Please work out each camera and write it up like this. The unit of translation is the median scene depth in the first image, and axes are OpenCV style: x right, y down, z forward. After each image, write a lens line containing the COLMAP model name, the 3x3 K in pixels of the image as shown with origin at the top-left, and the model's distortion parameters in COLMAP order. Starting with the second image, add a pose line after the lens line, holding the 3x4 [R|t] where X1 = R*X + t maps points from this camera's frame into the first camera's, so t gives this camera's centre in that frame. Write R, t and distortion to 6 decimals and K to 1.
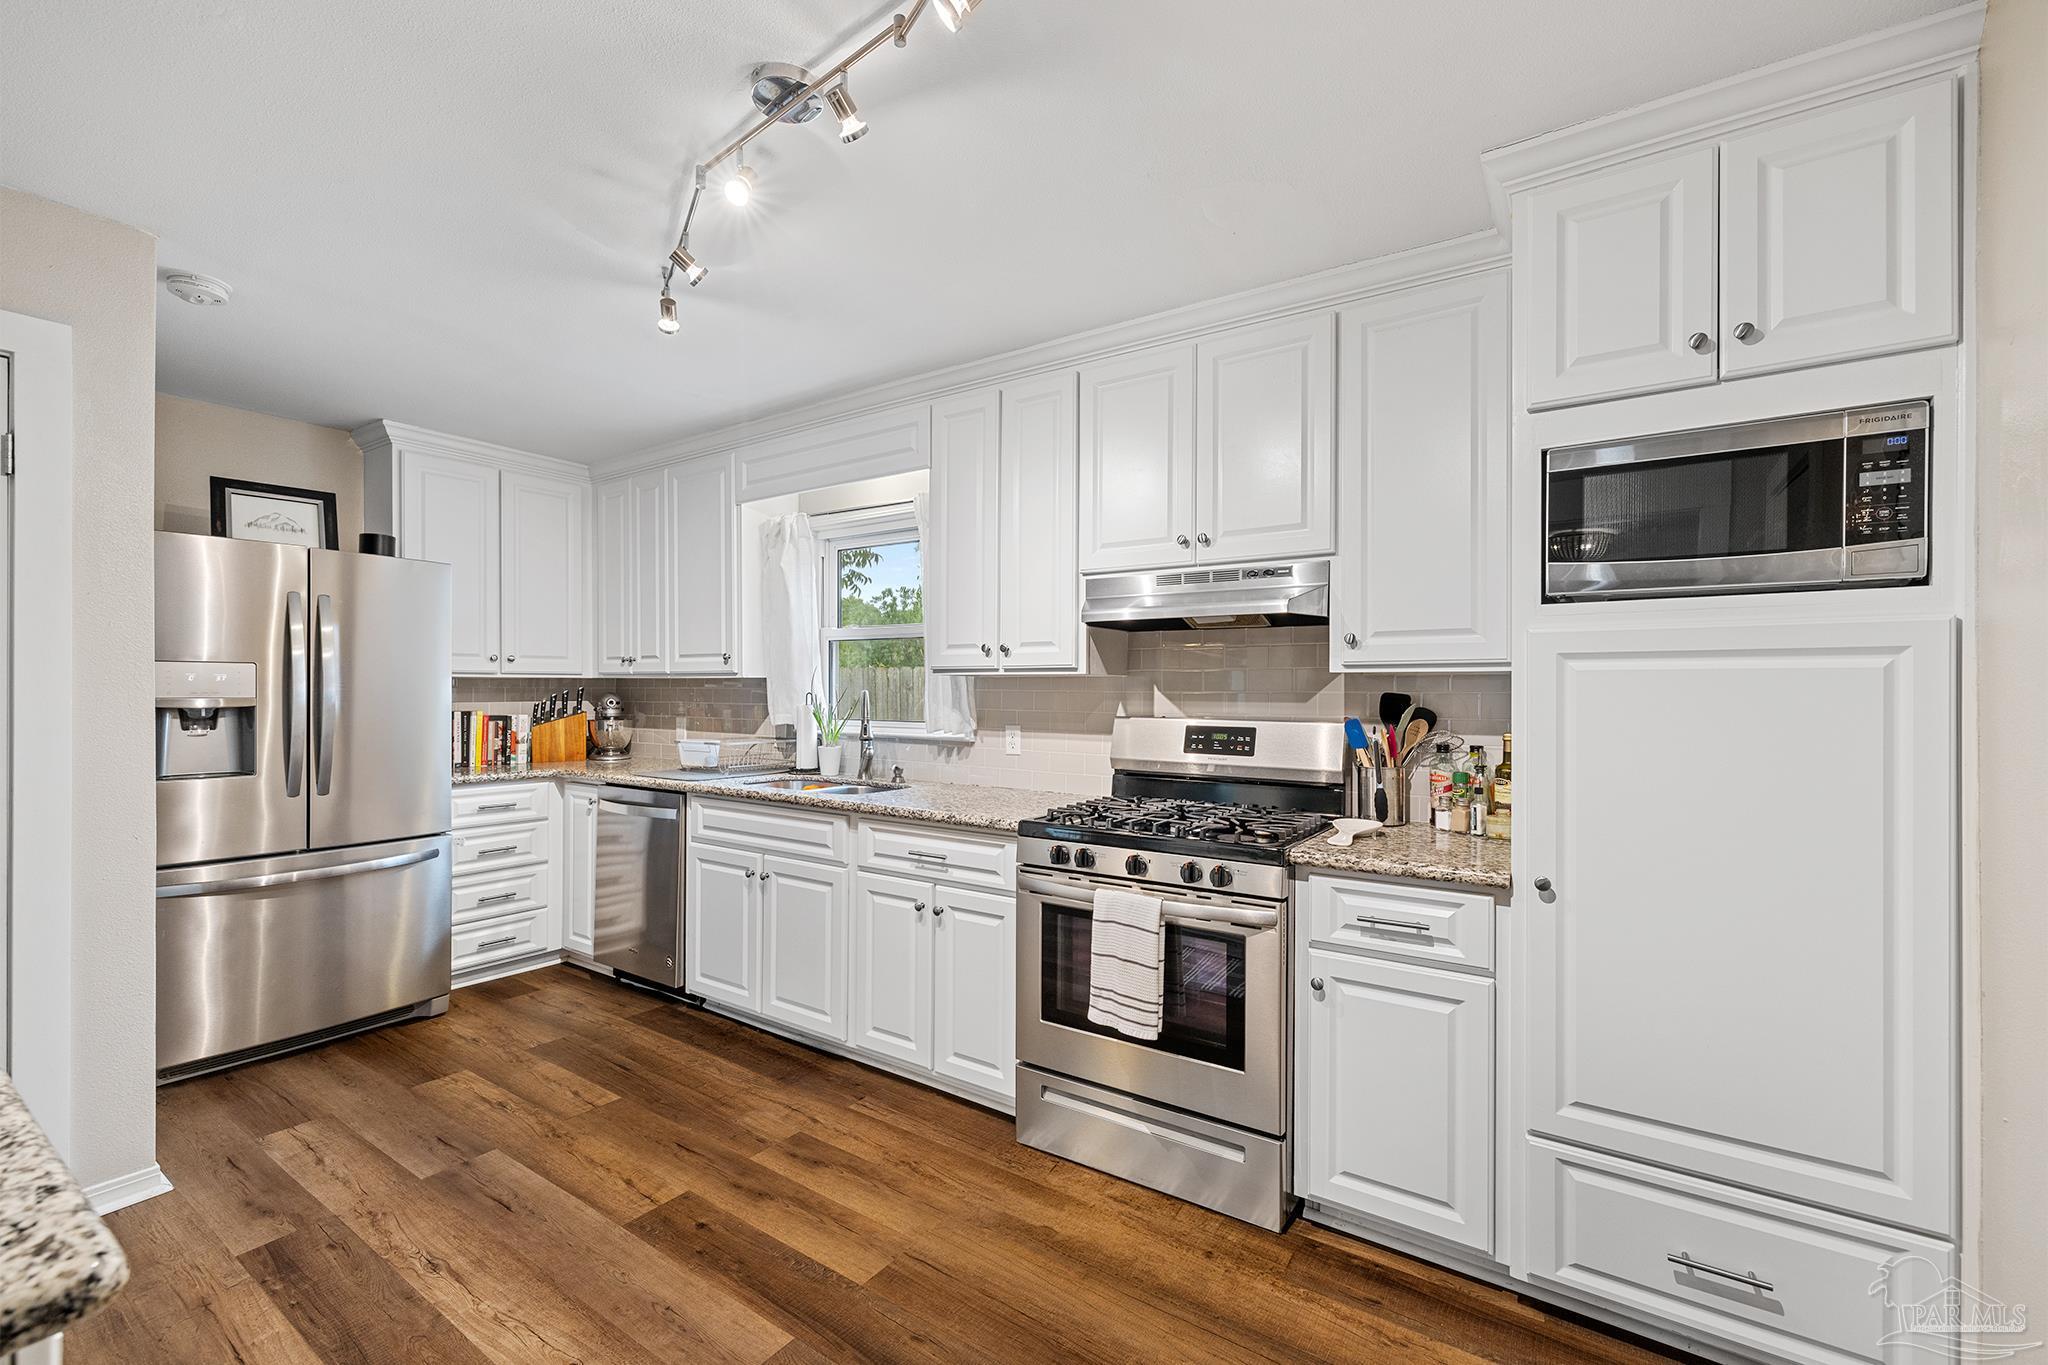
lens RADIAL K [[873.5, 0, 1024.0], [0, 873.5, 682.5], [0, 0, 1]] dist [0.000281, 0.000057]
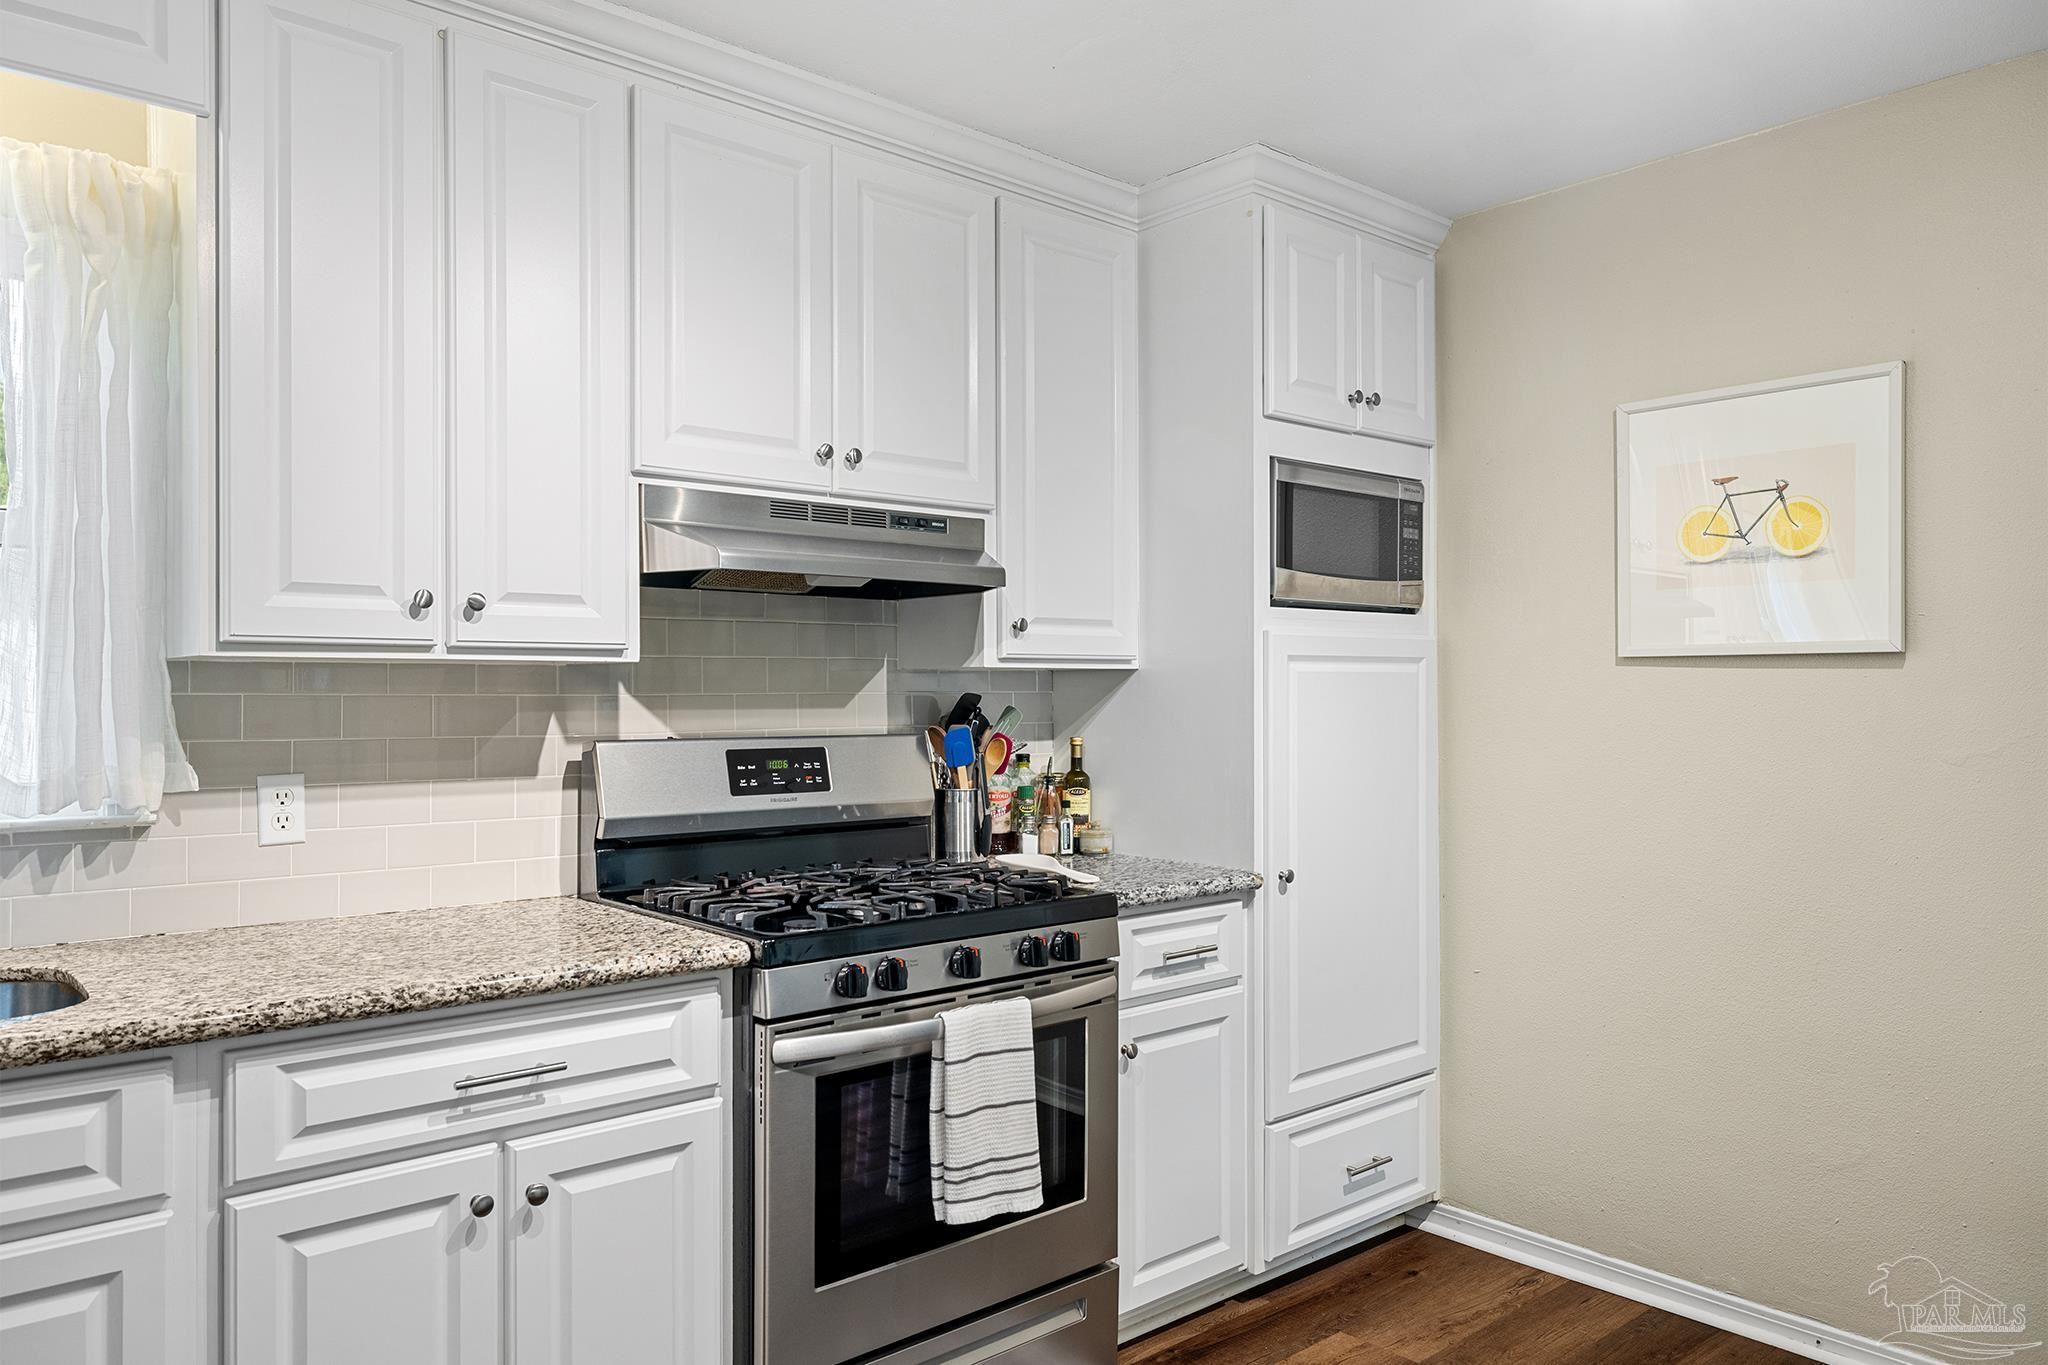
lens RADIAL K [[1389.3, 0, 1088.3], [0, 1389.3, 677.0], [0, 0, 1]] dist [-0.001831, -0.002155]
pose [[0.233602, 0.002855, 0.972328, -0.816217], [-0.009143, 0.999958, -0.000739, -0.002915], [-0.972289, -0.008717, 0.233618, 0.643339]]
